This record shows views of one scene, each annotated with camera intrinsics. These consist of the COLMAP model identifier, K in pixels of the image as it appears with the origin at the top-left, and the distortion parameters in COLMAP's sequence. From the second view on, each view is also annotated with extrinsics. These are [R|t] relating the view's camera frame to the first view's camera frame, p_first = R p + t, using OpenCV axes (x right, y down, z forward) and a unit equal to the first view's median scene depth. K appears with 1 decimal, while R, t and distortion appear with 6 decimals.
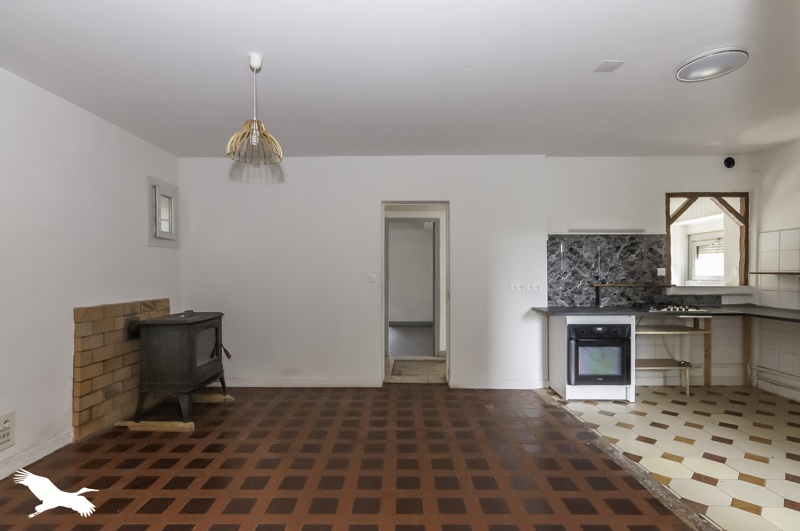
lens RADIAL K [[388.8, 0, 399.3], [0, 388.8, 267.1], [0, 0, 1]] dist [-0.004378, -0.000220]
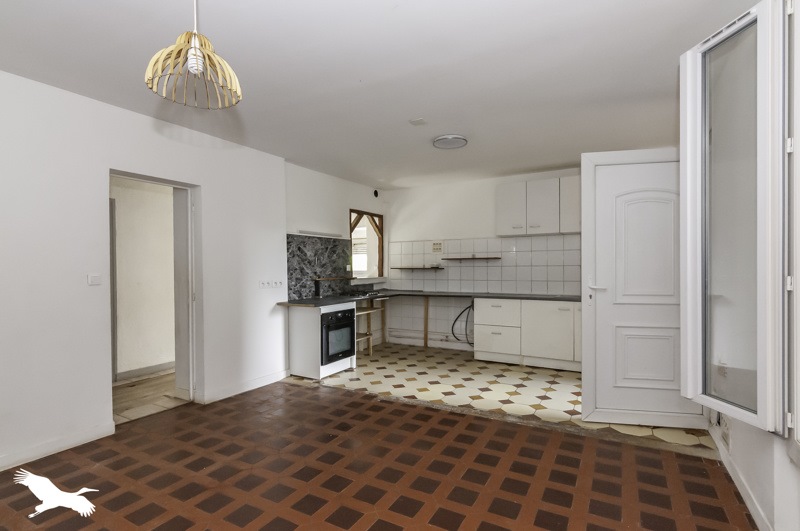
lens RADIAL K [[388.8, 0, 401.1], [0, 388.8, 267.9], [0, 0, 1]] dist [-0.004378, -0.000220]
pose [[0.484491, -0.005223, 0.874781, -0.398100], [-0.005156, 0.999948, 0.008826, -0.000134], [-0.874781, -0.008786, 0.484439, 0.202390]]
